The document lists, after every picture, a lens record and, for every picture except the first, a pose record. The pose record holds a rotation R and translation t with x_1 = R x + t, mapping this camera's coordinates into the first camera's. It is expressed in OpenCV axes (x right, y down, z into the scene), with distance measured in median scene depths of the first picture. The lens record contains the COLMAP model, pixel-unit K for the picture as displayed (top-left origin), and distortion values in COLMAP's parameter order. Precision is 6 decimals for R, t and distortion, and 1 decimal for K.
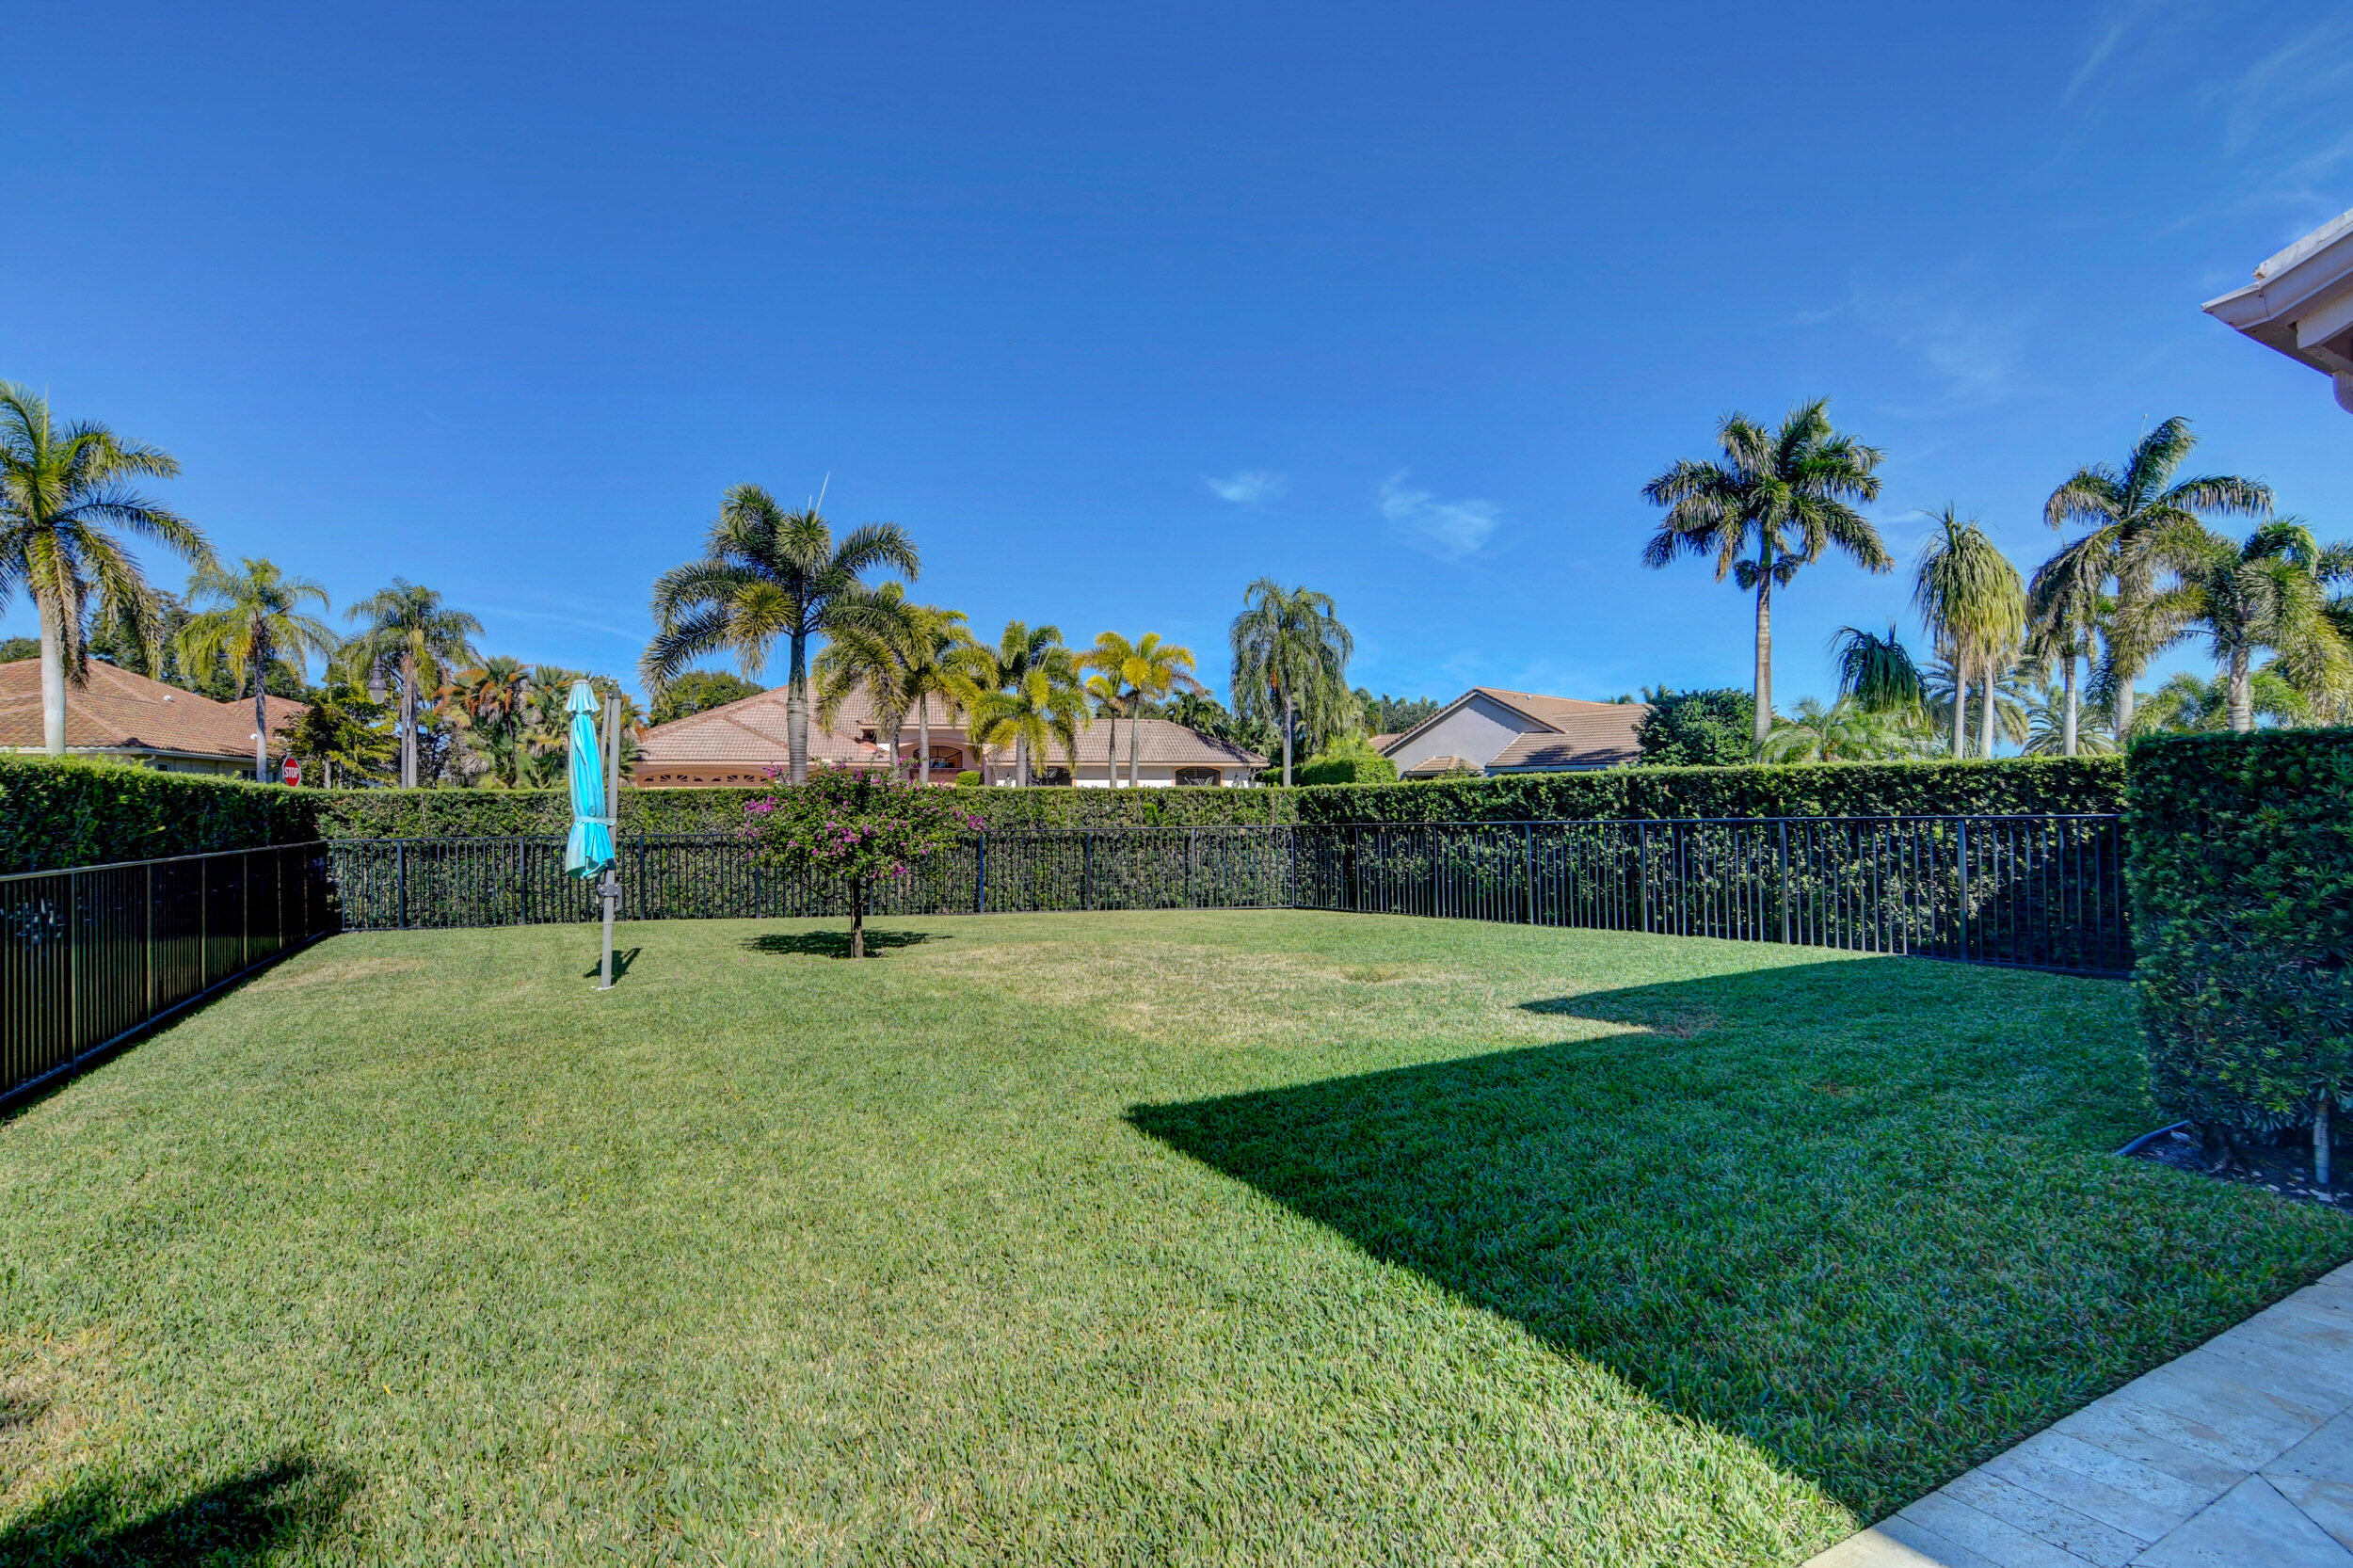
lens RADIAL K [[1150.9, 0, 1168.0], [0, 1150.9, 805.9], [0, 0, 1]] dist [-0.030455, 0.009049]
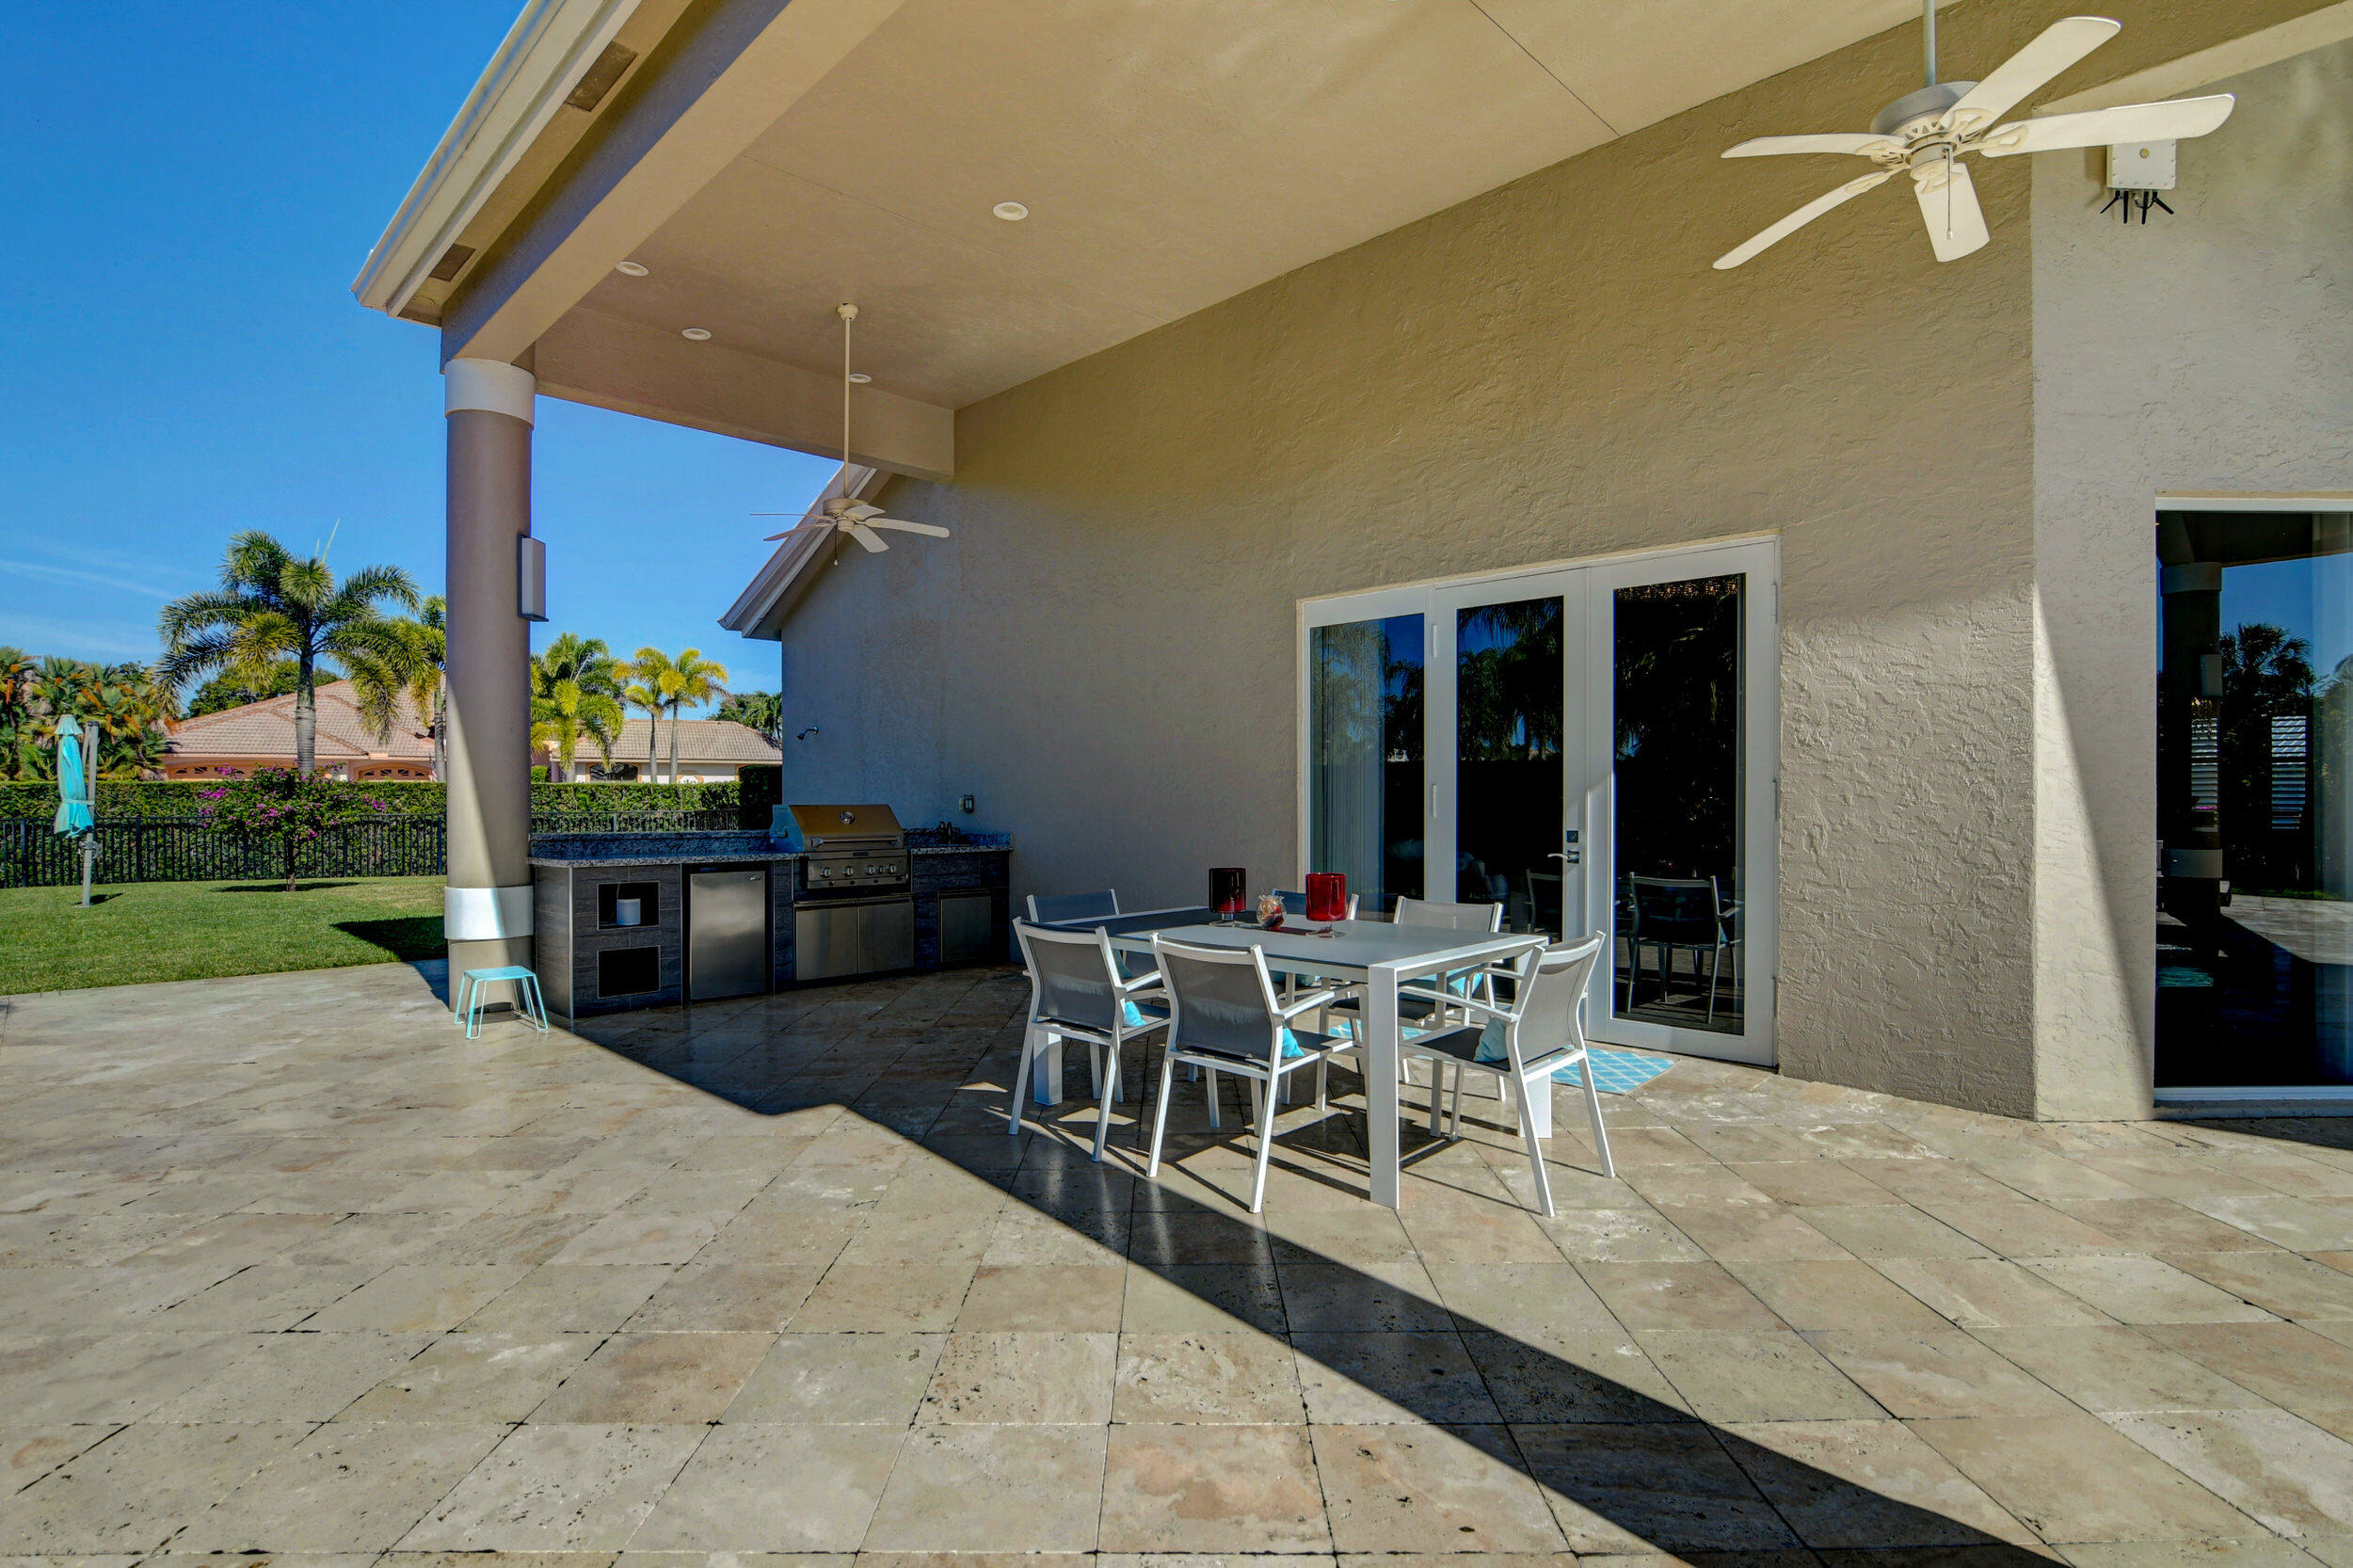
lens RADIAL K [[1153.0, 0, 1181.7], [0, 1153.0, 794.8], [0, 0, 1]] dist [-0.034022, 0.011909]
pose [[0.960603, 0.003319, 0.277904, 0.241193], [-0.001748, 0.999981, -0.005900, 0.004077], [-0.277919, 0.005182, 0.960591, -0.419811]]
